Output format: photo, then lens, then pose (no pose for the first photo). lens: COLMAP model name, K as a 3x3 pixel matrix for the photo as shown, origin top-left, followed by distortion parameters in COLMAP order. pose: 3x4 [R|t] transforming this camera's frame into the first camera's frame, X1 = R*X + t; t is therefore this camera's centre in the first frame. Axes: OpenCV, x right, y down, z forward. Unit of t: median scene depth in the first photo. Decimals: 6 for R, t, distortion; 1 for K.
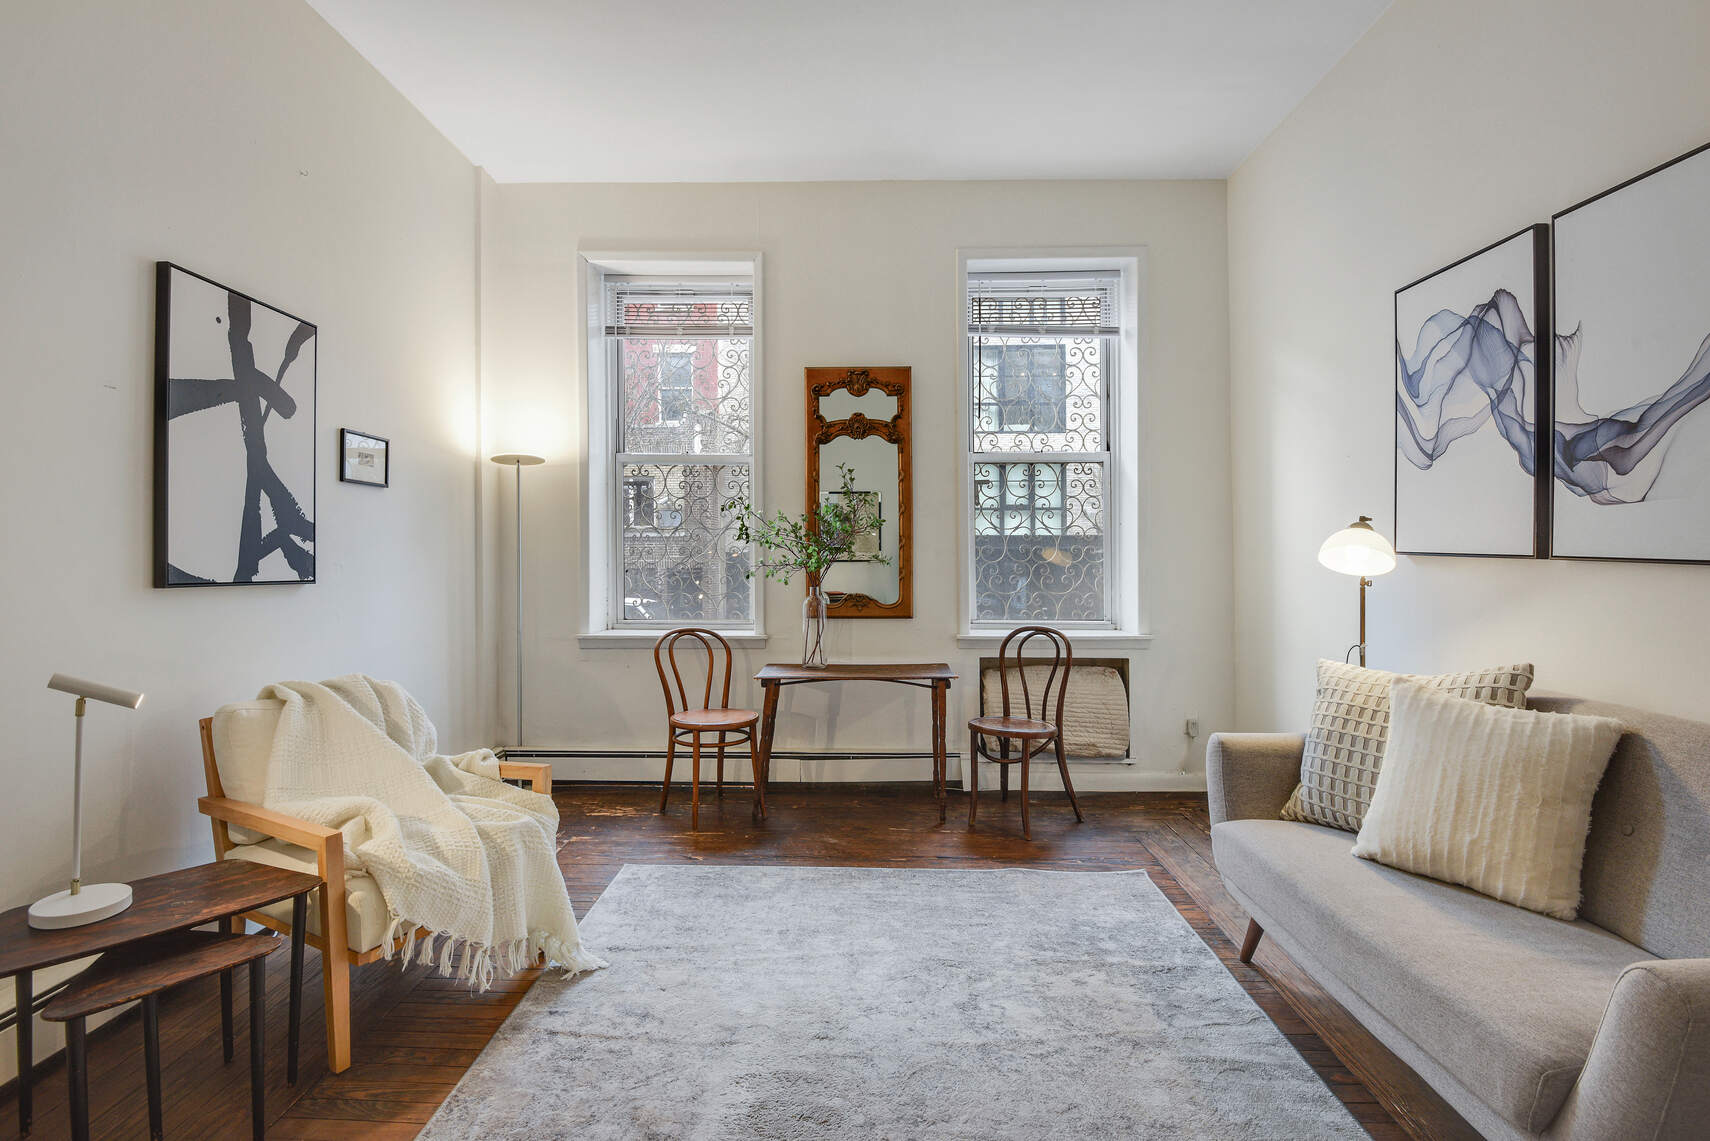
lens RADIAL K [[789.6, 0, 855.0], [0, 789.6, 570.5], [0, 0, 1]] dist [0.021254, -0.022108]
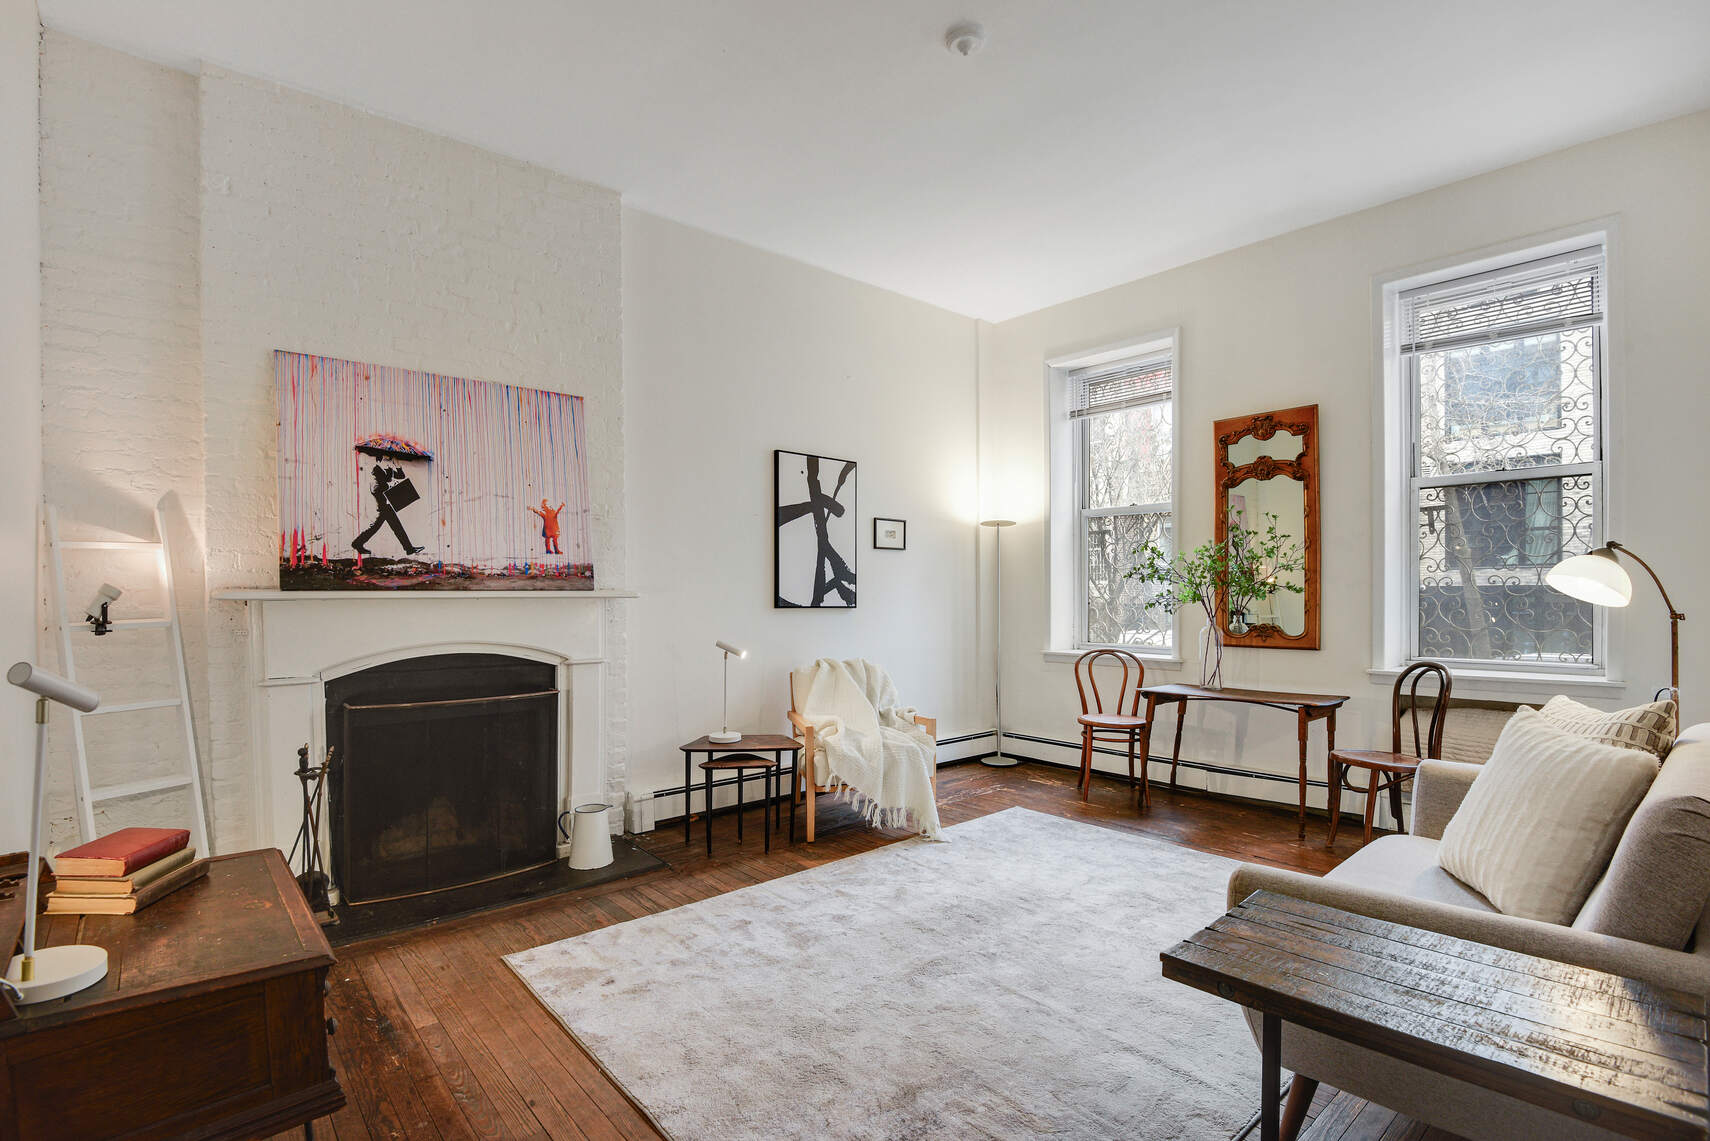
lens RADIAL K [[830.3, 0, 855.1], [0, 830.3, 629.1], [0, 0, 1]] dist [0.001352, -0.000269]
pose [[0.674401, 0.026251, -0.737899, 0.633726], [-0.007031, 0.999551, 0.029134, 0.008578], [0.738332, -0.014460, 0.674283, -0.231390]]
